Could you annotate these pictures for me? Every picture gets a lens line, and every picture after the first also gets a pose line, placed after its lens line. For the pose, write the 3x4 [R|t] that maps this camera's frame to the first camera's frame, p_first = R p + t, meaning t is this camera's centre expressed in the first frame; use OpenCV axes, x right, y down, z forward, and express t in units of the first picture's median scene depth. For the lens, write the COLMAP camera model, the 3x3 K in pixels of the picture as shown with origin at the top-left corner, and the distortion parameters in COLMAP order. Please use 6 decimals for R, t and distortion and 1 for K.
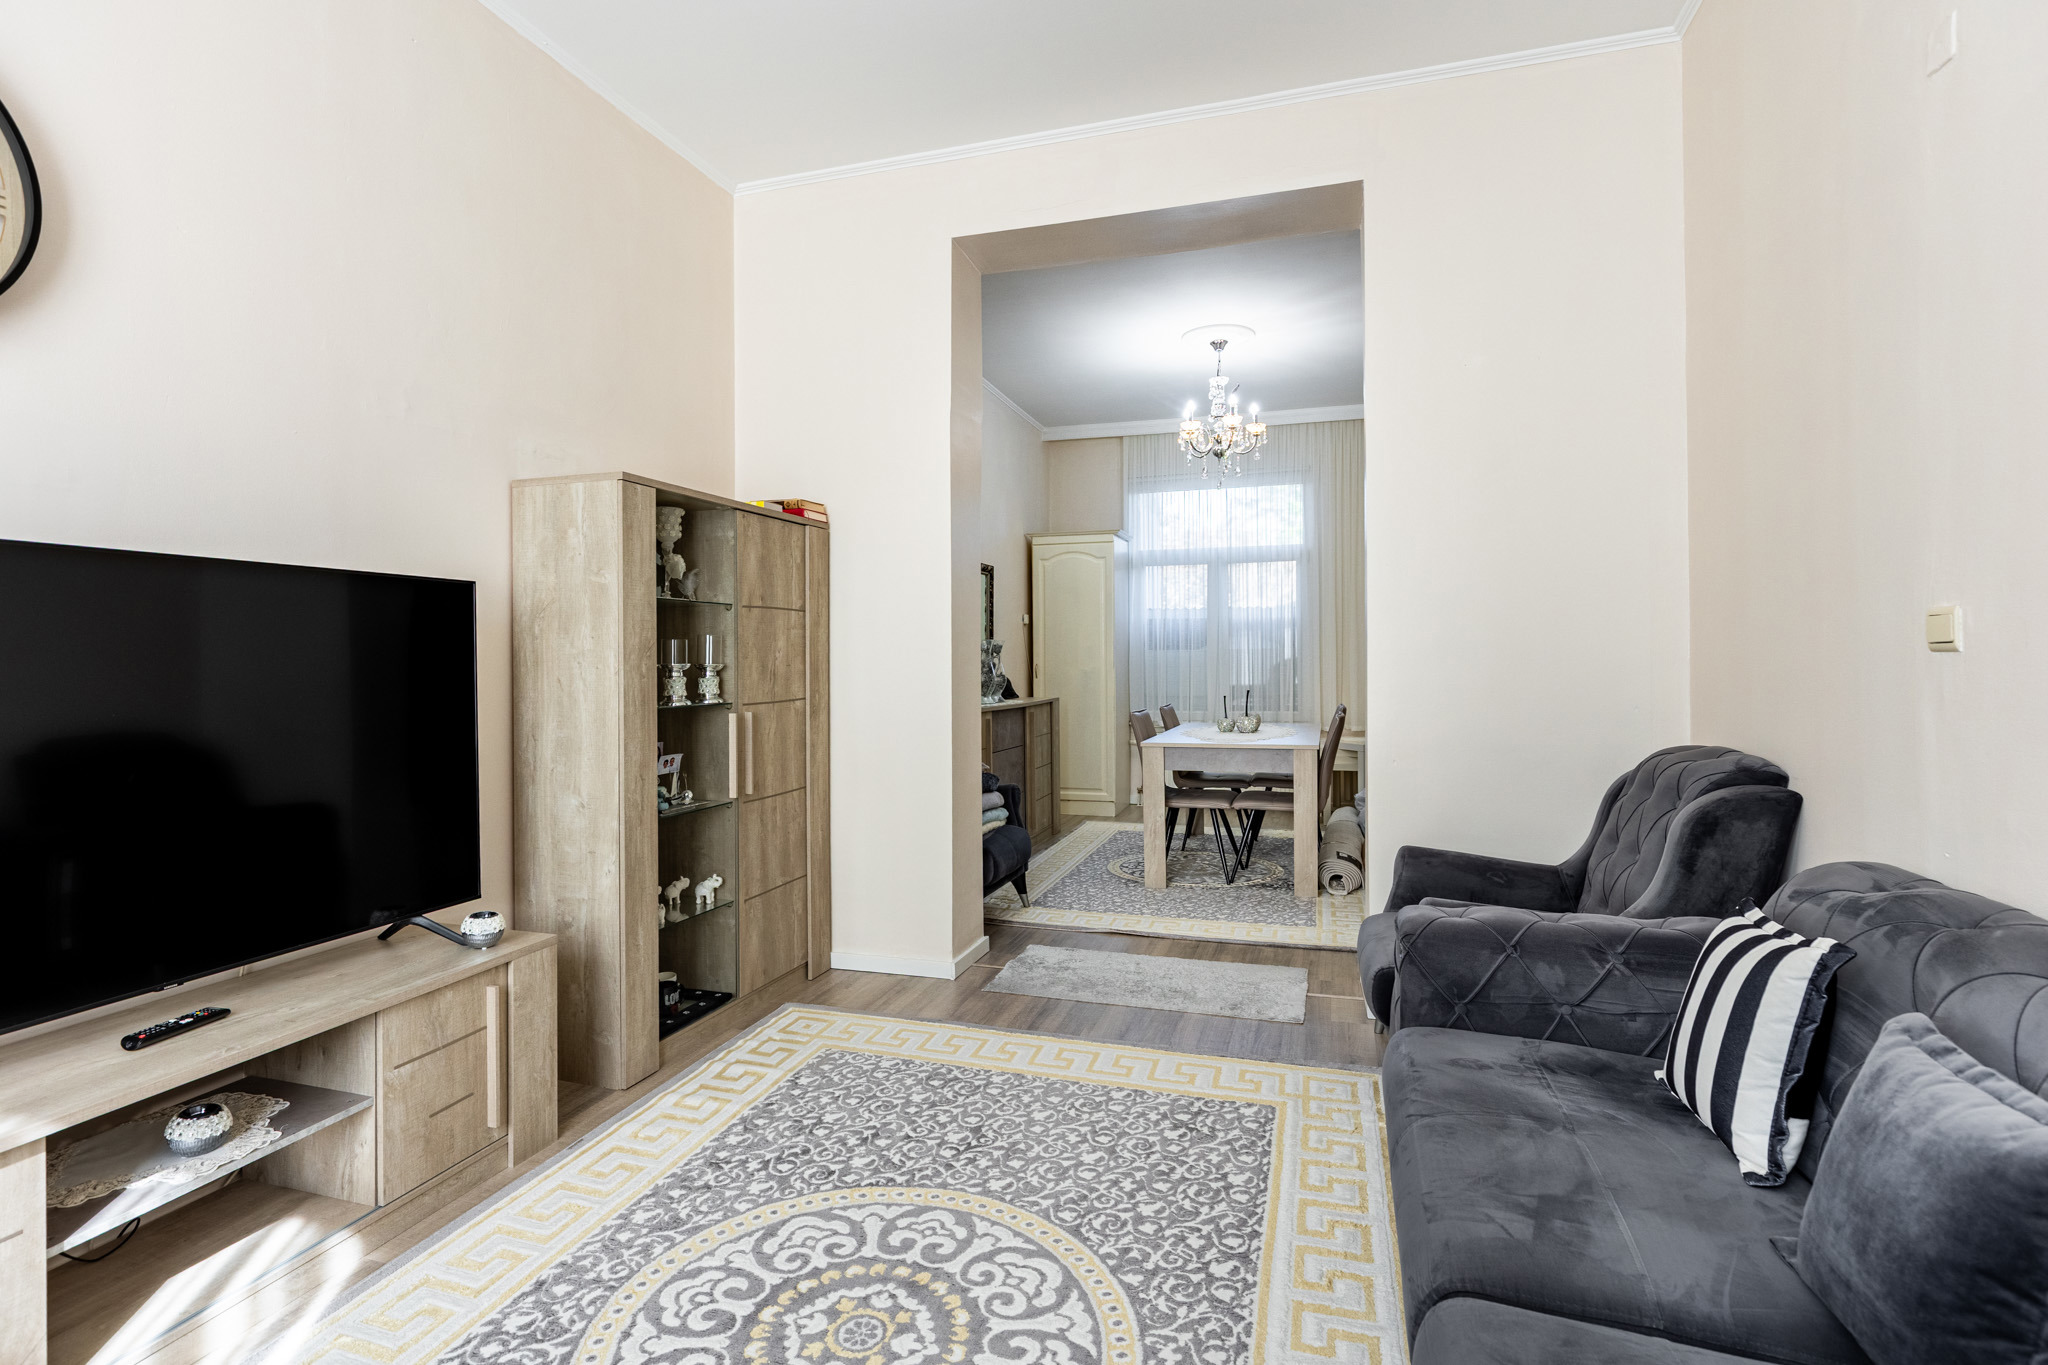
lens RADIAL K [[985.5, 0, 1028.4], [0, 985.5, 673.9], [0, 0, 1]] dist [-0.000875, -0.000130]
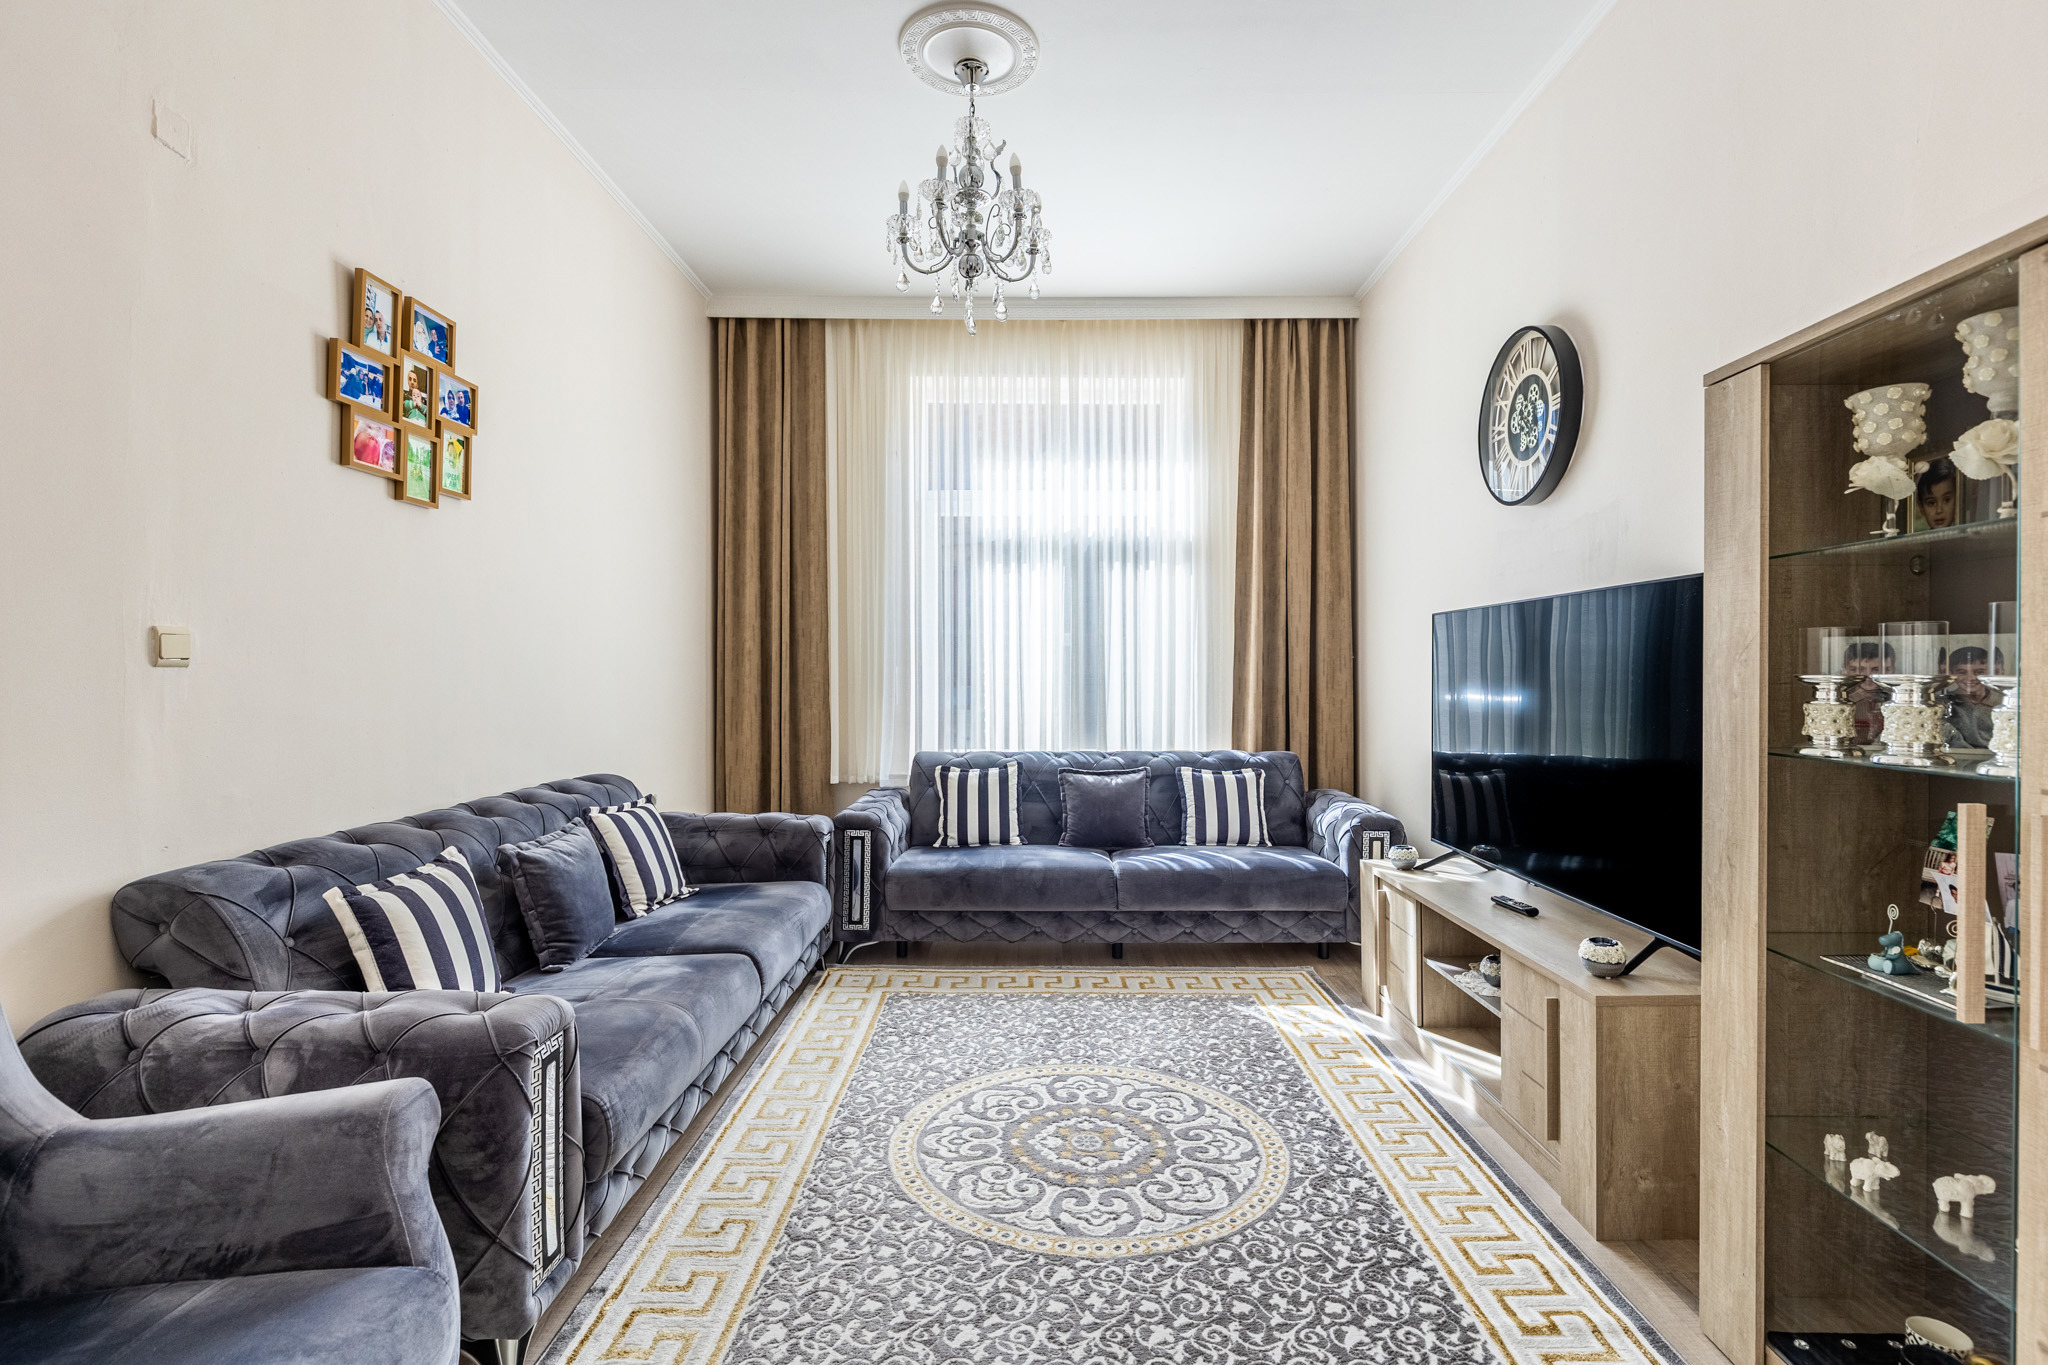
lens RADIAL K [[985.5, 0, 1033.9], [0, 985.5, 673.5], [0, 0, 1]] dist [-0.000875, -0.000130]
pose [[-0.959863, 0.004757, -0.280428, 0.246600], [0.000246, 0.999870, 0.016120, -0.025499], [0.280468, 0.015404, -0.959740, 1.924328]]
